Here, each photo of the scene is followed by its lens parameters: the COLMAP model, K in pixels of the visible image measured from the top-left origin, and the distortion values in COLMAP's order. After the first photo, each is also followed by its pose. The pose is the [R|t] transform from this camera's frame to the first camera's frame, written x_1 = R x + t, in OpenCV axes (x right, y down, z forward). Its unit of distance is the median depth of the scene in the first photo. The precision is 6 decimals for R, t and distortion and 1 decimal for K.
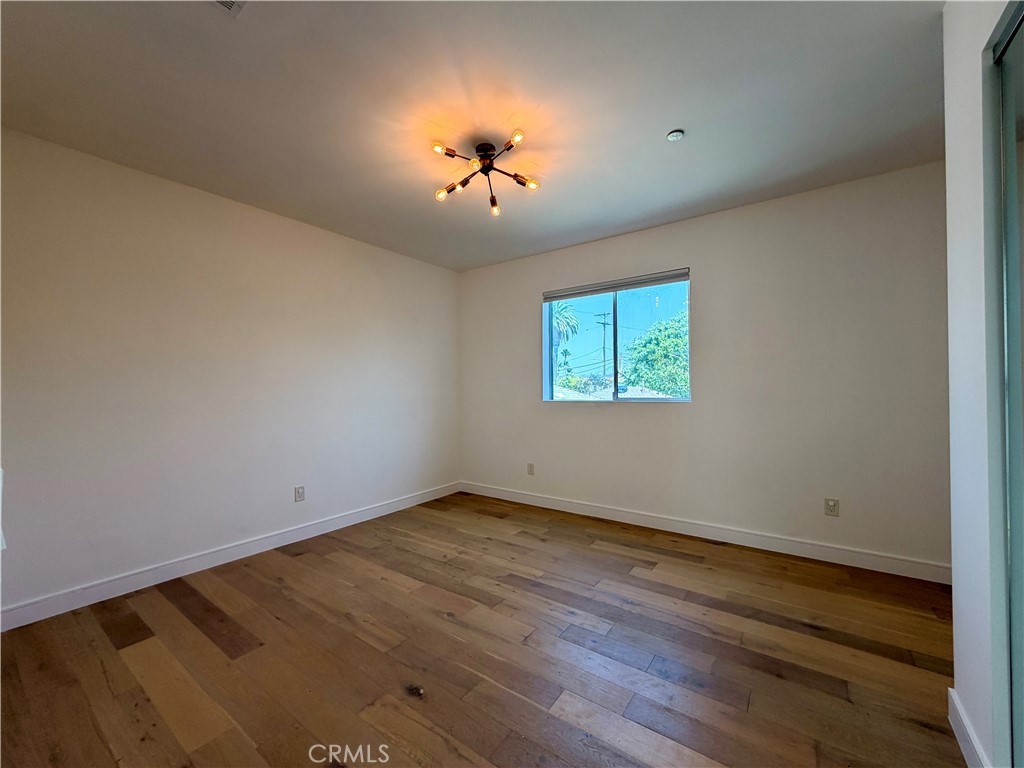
lens RADIAL K [[410.2, 0, 509.5], [0, 410.2, 382.6], [0, 0, 1]] dist [-0.000065, 0.000225]
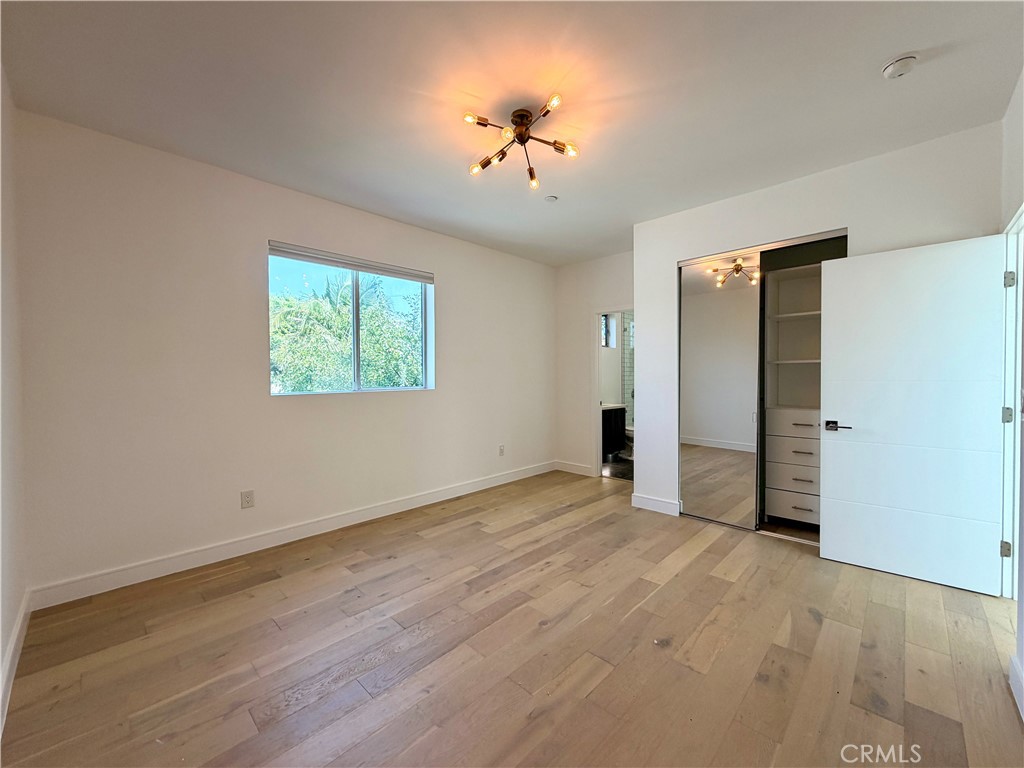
lens RADIAL K [[410.2, 0, 506.6], [0, 410.2, 382.6], [0, 0, 1]] dist [-0.000065, 0.000225]
pose [[0.144667, -0.006440, 0.989460, -0.859192], [-0.007444, 0.999943, 0.007596, 0.021341], [-0.989452, -0.008464, 0.144610, 0.779384]]
